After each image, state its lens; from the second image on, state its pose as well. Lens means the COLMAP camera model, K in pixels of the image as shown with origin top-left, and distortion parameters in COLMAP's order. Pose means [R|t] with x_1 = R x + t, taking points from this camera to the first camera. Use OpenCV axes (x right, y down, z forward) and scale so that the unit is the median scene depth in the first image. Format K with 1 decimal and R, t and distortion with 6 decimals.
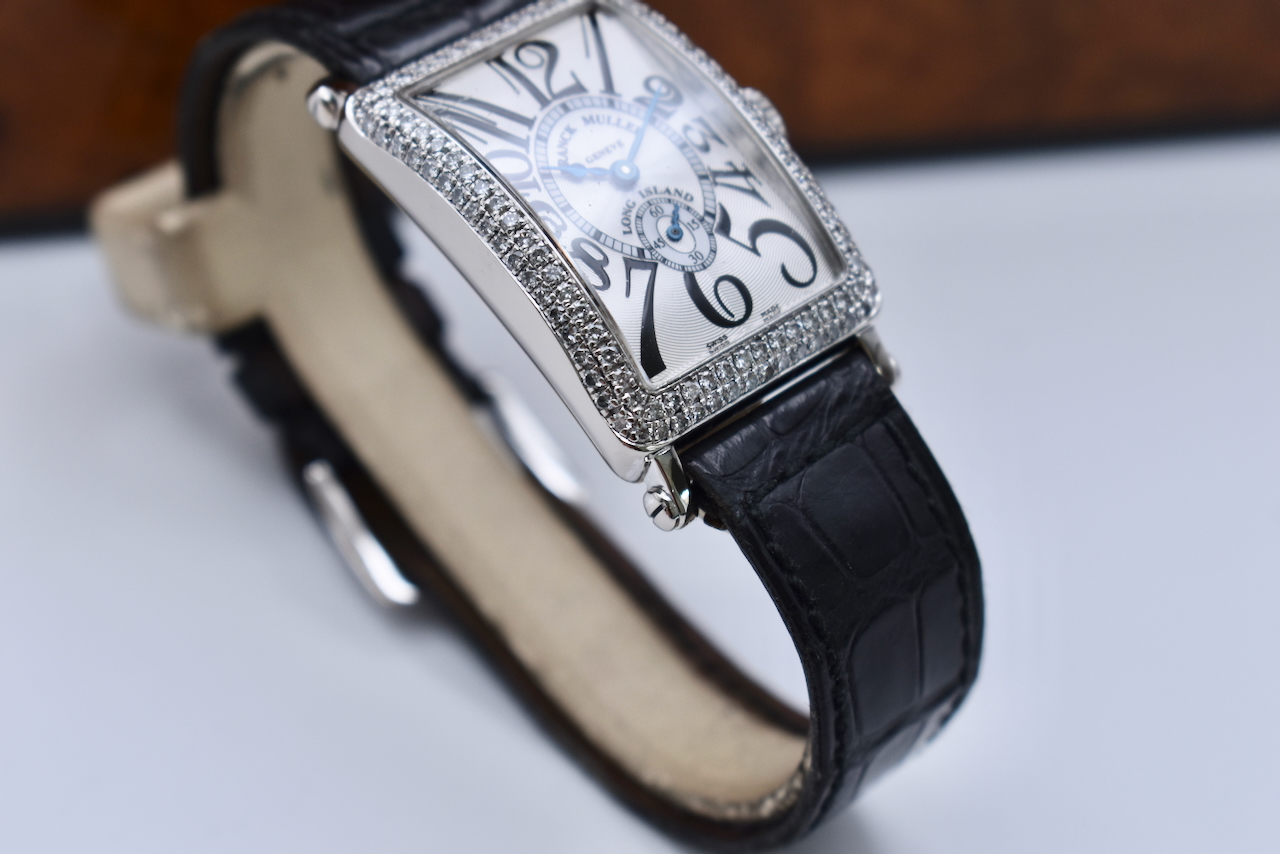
lens RADIAL K [[2923.3, 0, 642.0], [0, 2923.3, 429.0], [0, 0, 1]] dist [-0.018919, 0.000000]
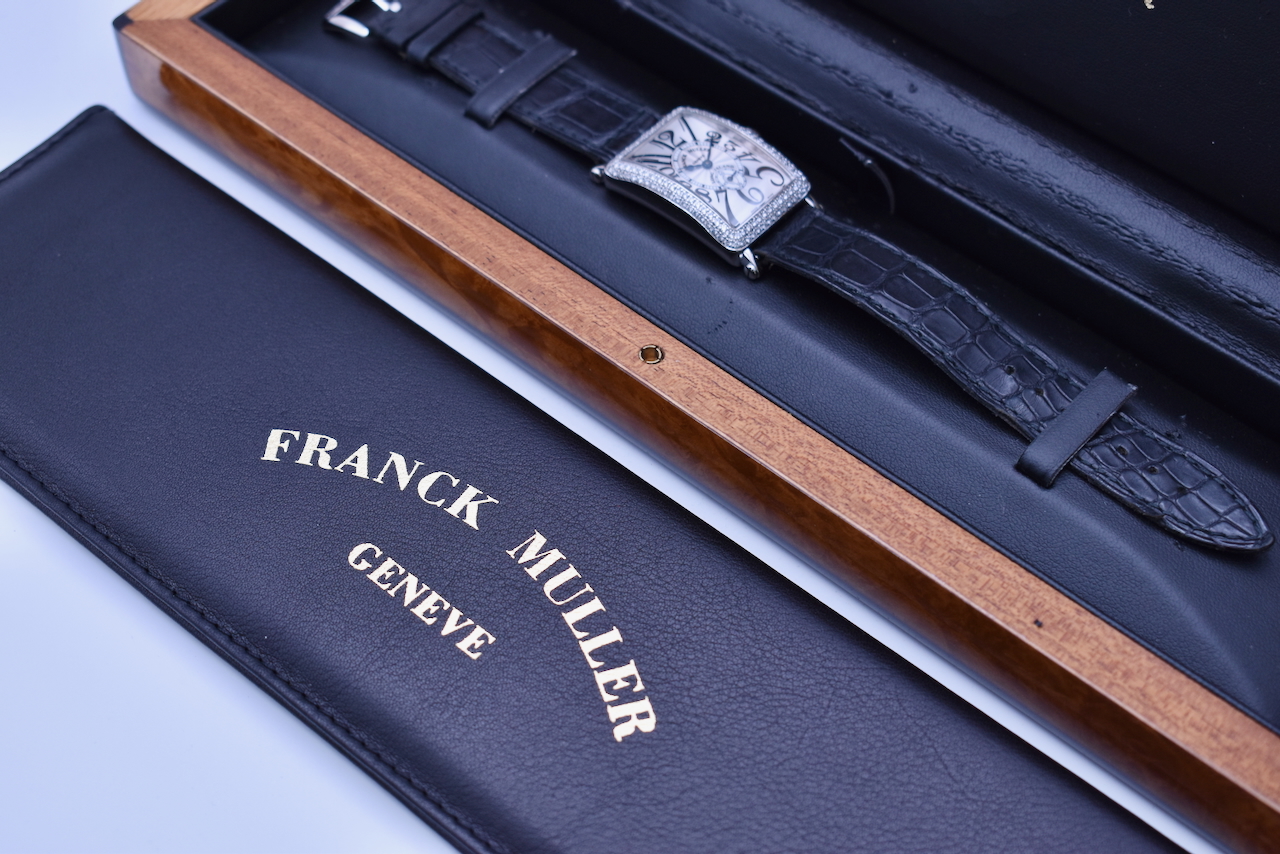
lens RADIAL K [[2255.2, 0, 646.0], [0, 2255.2, 424.9], [0, 0, 1]] dist [-0.020348, 0.000000]
pose [[0.962004, -0.265588, -0.063344, 0.007771], [0.257827, 0.959980, -0.109373, 0.369794], [0.089857, 0.088885, 0.991980, -1.109310]]
